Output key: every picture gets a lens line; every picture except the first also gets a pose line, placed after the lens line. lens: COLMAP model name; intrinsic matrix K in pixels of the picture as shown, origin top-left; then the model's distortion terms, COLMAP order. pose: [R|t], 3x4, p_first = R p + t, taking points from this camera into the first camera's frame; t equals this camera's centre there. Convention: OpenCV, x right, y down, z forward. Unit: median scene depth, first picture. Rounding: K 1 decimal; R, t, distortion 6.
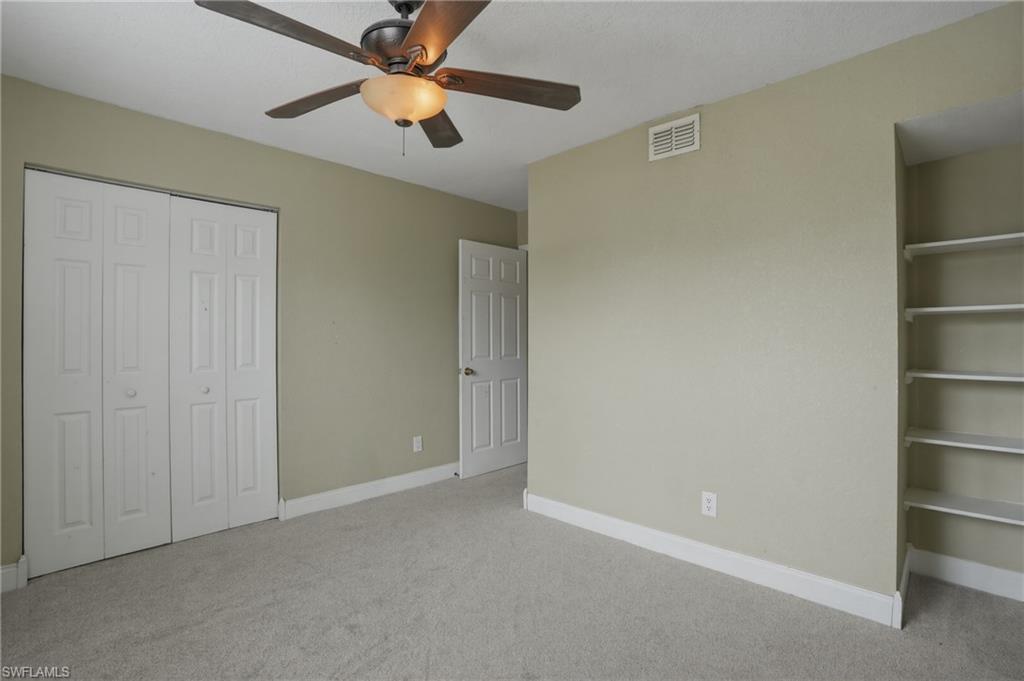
lens RADIAL K [[477.7, 0, 519.8], [0, 477.7, 339.9], [0, 0, 1]] dist [-0.062917, 0.019808]
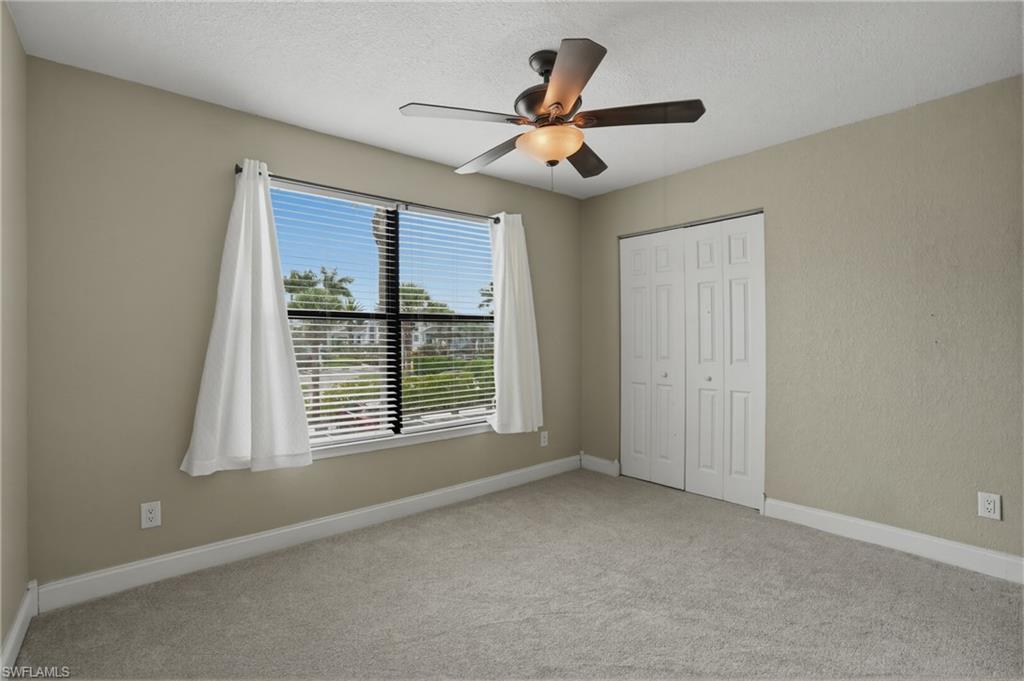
lens RADIAL K [[477.7, 0, 514.3], [0, 477.7, 338.3], [0, 0, 1]] dist [-0.062917, 0.019808]
pose [[-0.107037, -0.003797, -0.994248, 0.608238], [-0.002670, 0.999990, -0.003532, 0.008904], [0.994252, 0.002276, -0.107046, 0.624217]]
